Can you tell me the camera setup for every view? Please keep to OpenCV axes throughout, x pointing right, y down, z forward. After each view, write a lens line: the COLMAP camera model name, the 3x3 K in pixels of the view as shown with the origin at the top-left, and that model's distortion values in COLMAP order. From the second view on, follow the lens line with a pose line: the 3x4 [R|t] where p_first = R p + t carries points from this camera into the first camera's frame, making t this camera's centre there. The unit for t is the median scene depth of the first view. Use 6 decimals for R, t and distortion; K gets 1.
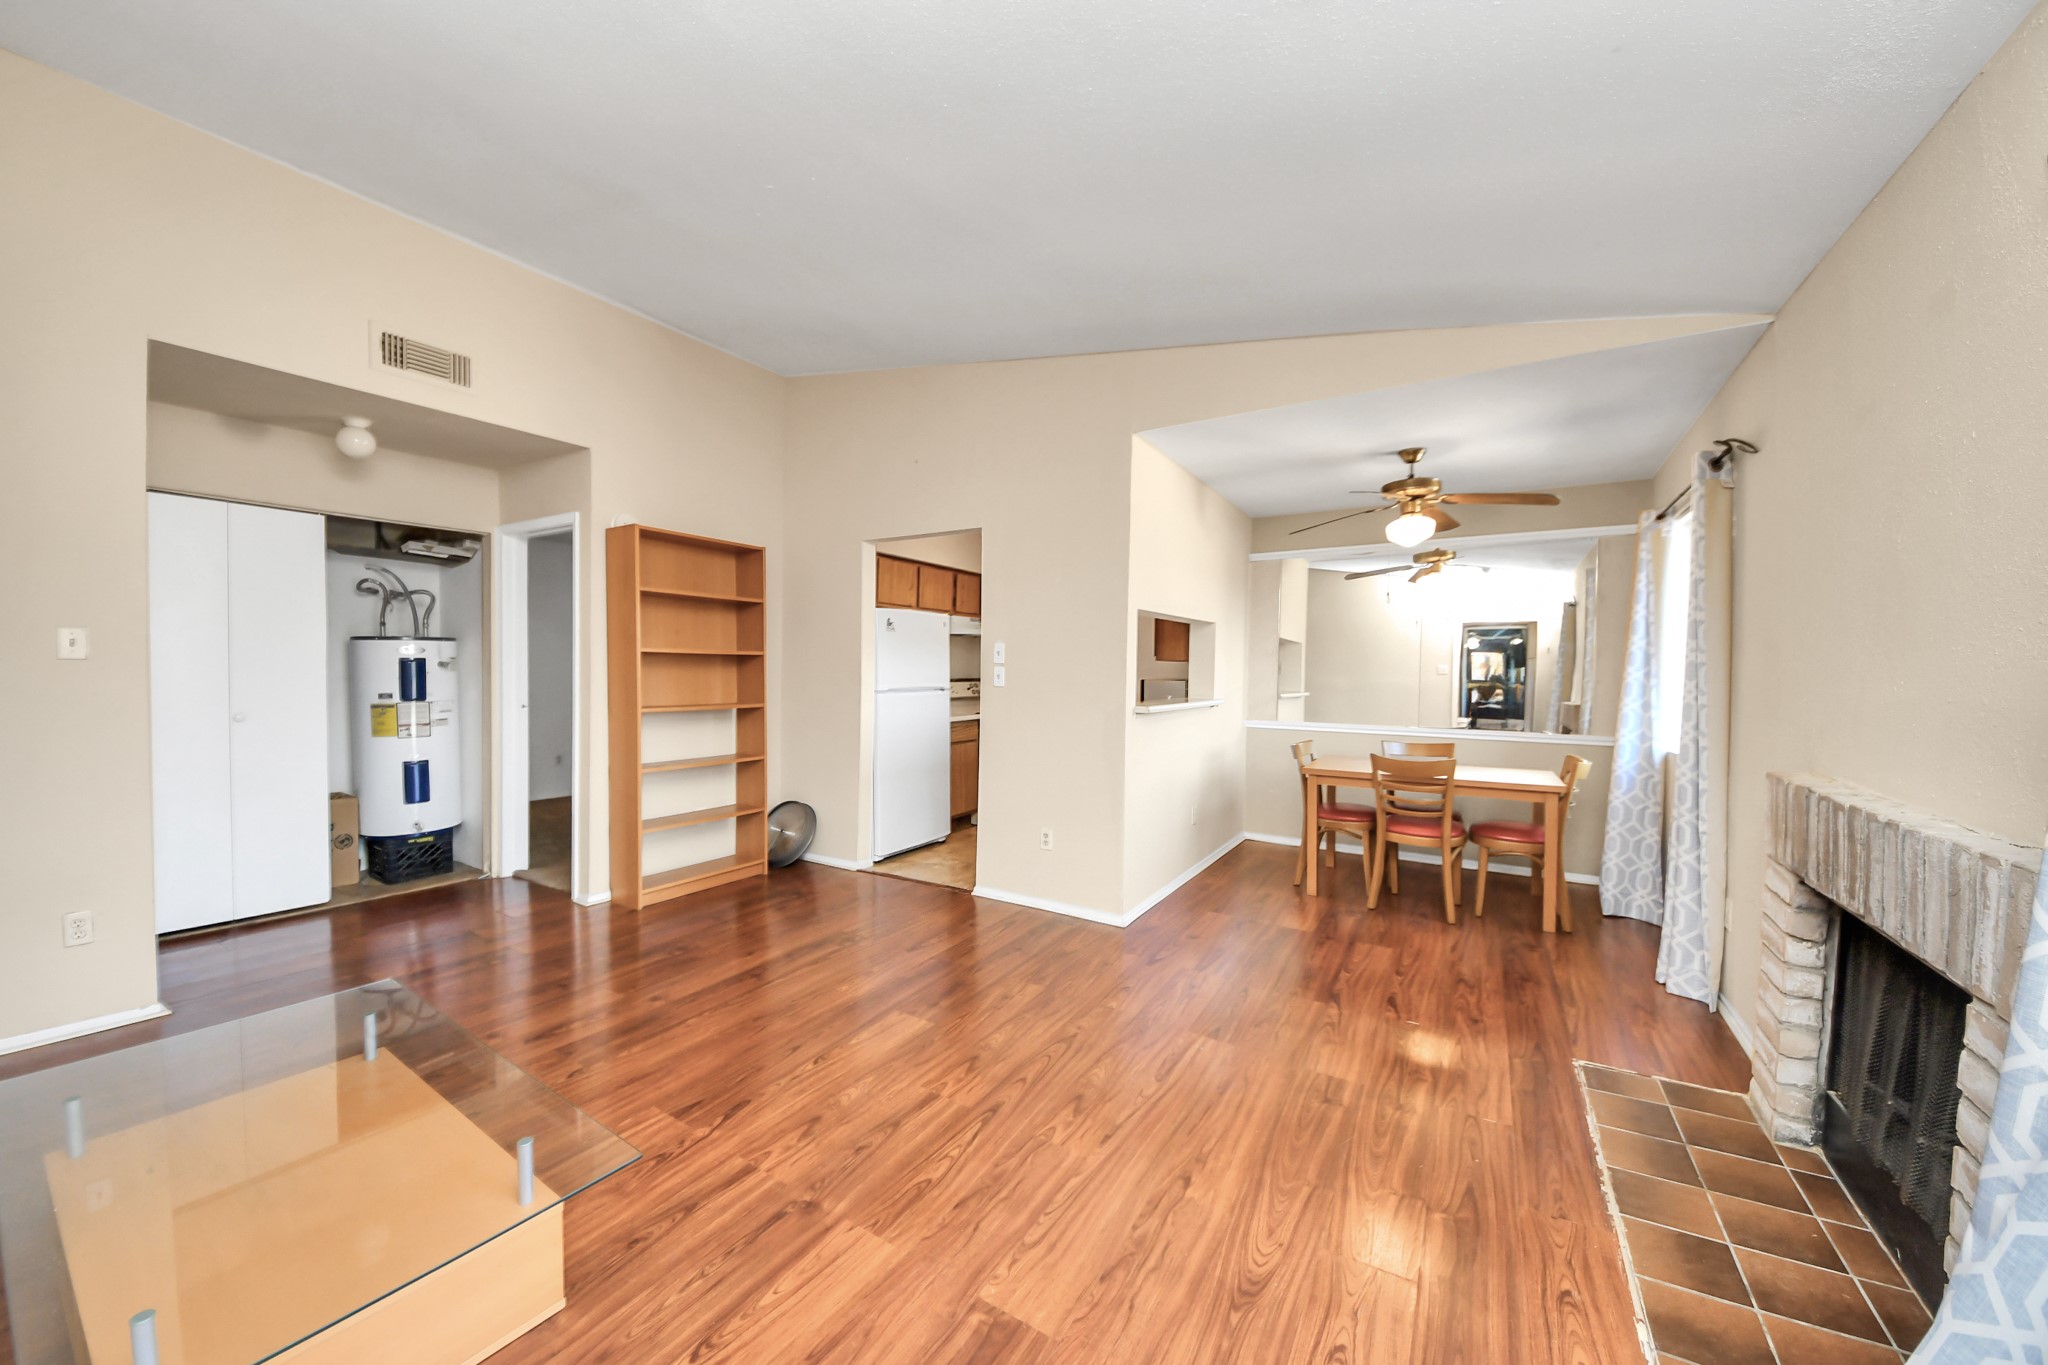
lens RADIAL K [[728.9, 0, 1020.2], [0, 728.9, 691.9], [0, 0, 1]] dist [0.045485, -0.028826]
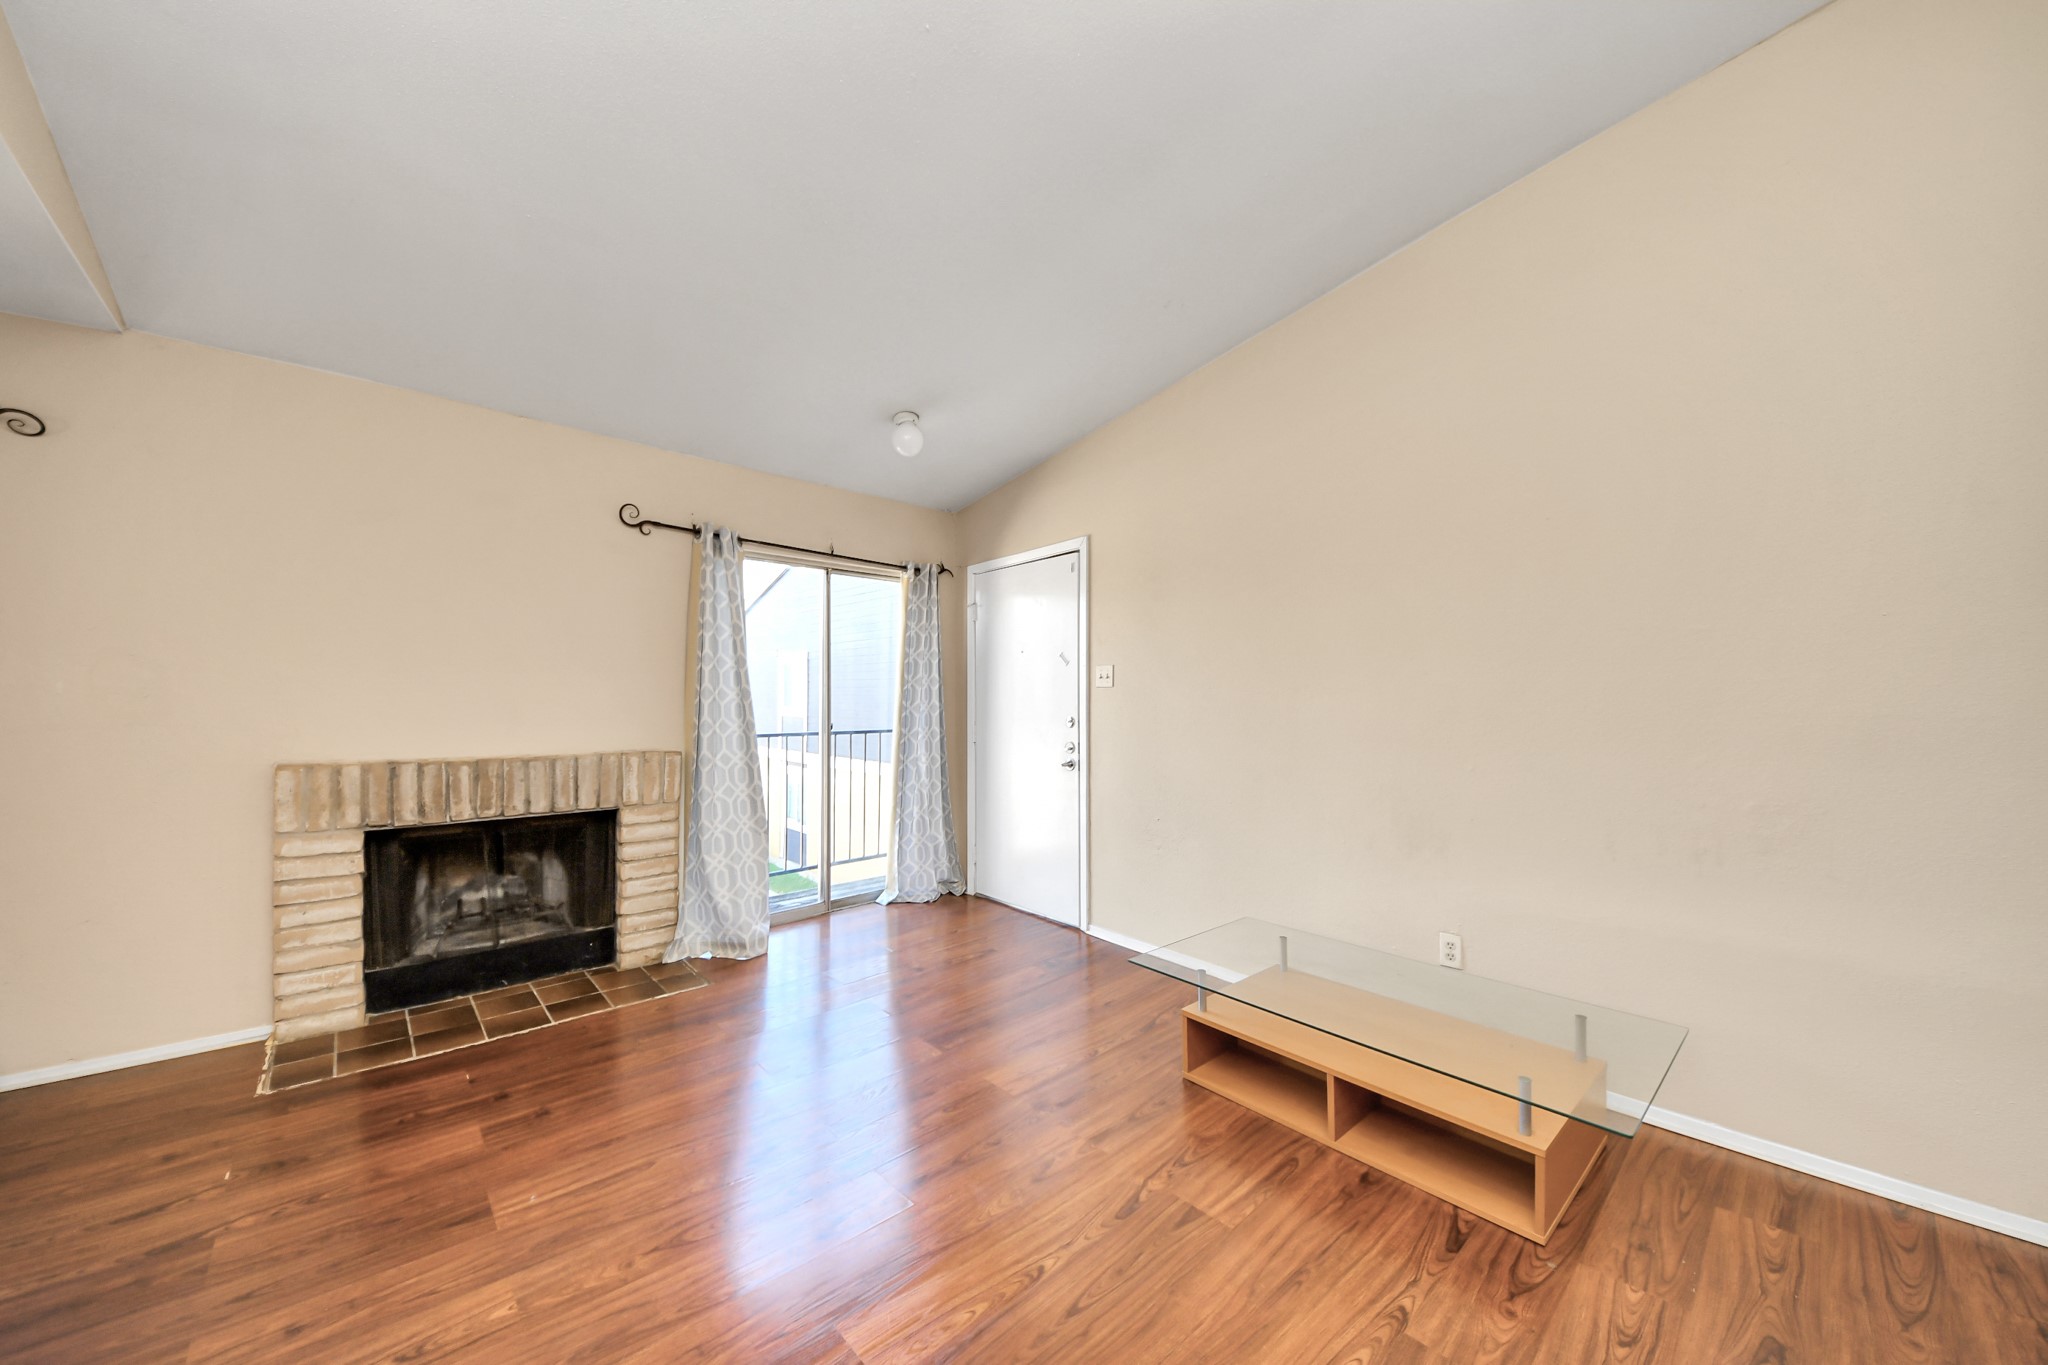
lens RADIAL K [[728.9, 0, 1020.2], [0, 728.9, 691.9], [0, 0, 1]] dist [0.045485, -0.028826]
pose [[-0.961403, -0.010796, 0.274931, -0.278663], [-0.003350, 0.999615, 0.027540, -0.028513], [-0.275123, 0.025557, -0.961069, 1.040528]]
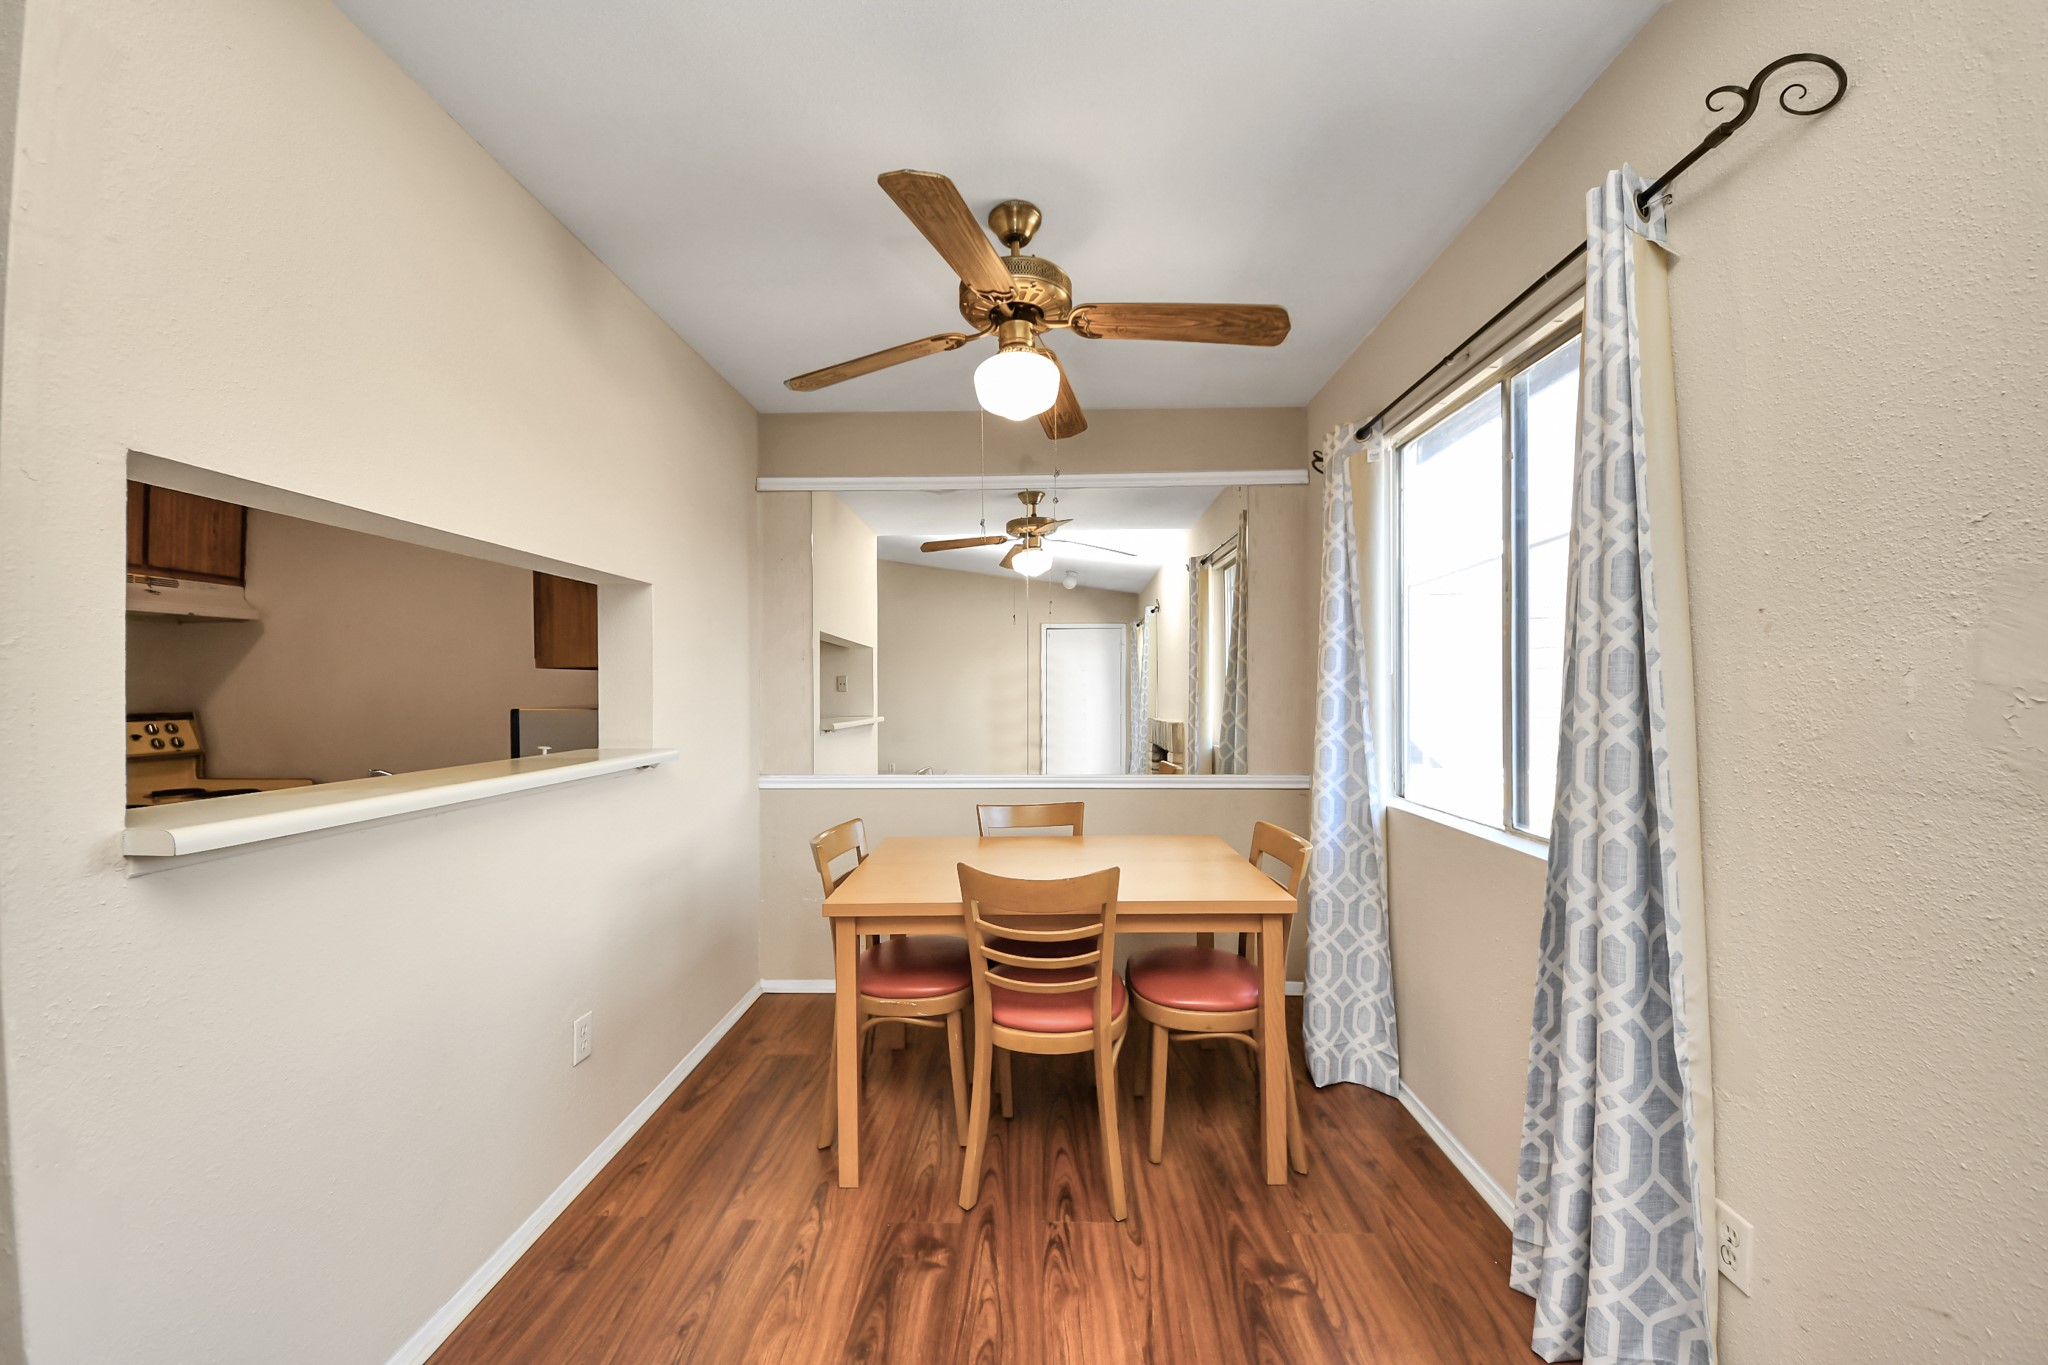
lens RADIAL K [[705.6, 0, 1033.4], [0, 705.6, 690.2], [0, 0, 1]] dist [-0.029291, 0.000001]
pose [[0.855939, -0.016335, 0.516819, 0.311242], [0.030208, 0.999373, -0.018443, -0.015601], [-0.516194, 0.031399, 0.855896, 0.636353]]
